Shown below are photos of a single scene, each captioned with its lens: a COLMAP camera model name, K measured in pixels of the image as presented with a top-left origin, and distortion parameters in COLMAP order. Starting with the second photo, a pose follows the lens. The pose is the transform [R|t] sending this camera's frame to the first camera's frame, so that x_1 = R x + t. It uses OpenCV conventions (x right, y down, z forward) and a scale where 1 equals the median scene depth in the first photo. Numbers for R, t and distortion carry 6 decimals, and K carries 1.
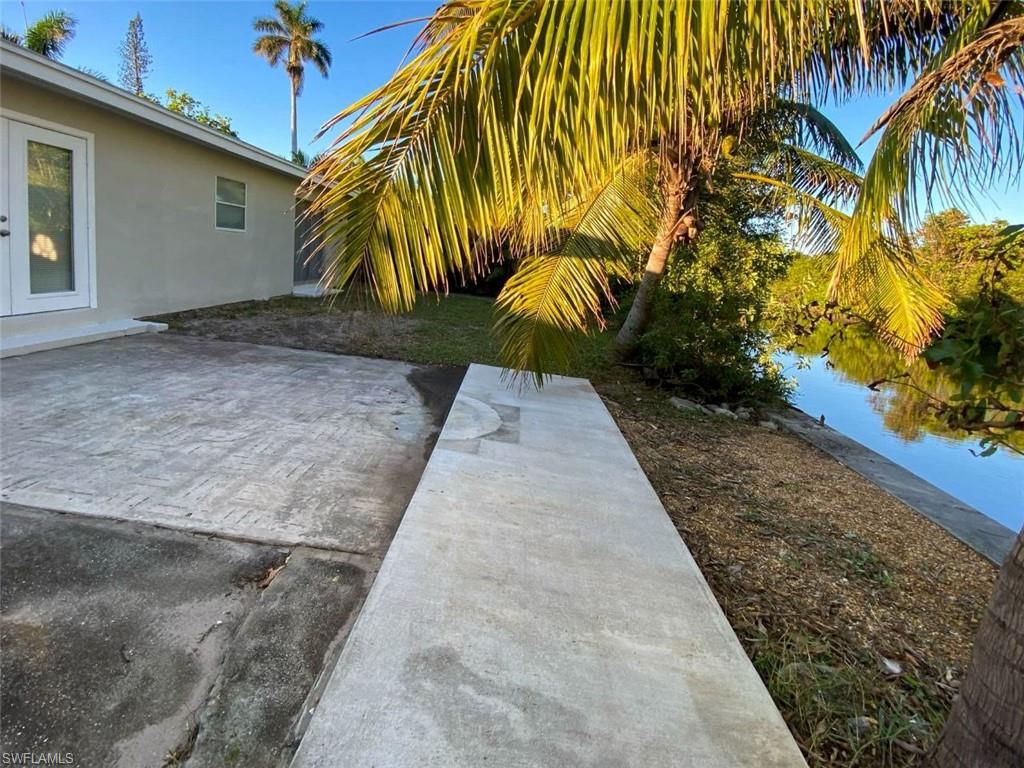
lens RADIAL K [[482.6, 0, 498.4], [0, 482.6, 328.1], [0, 0, 1]] dist [-0.013922, -0.003459]
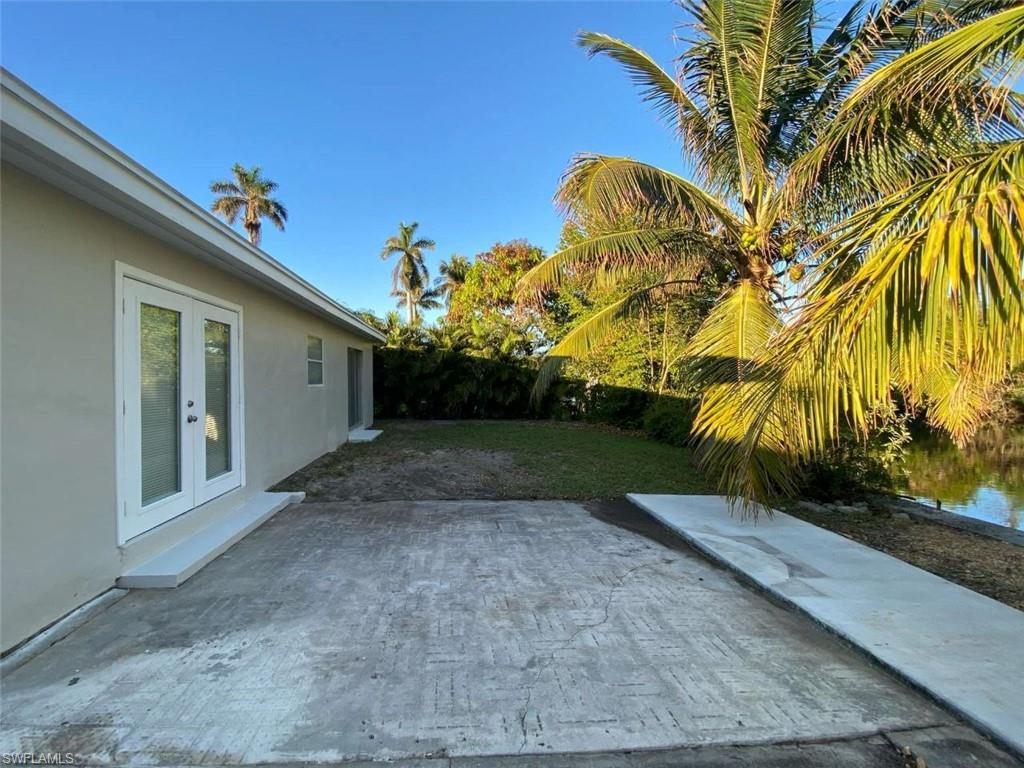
lens RADIAL K [[450.8, 0, 439.9], [0, 450.8, 373.9], [0, 0, 1]] dist [0.018026, -0.014208]
pose [[0.988322, -0.094058, 0.119886, -0.597807], [0.110587, 0.984008, -0.139641, -0.099836], [-0.104834, 0.151268, 0.982918, 0.051787]]
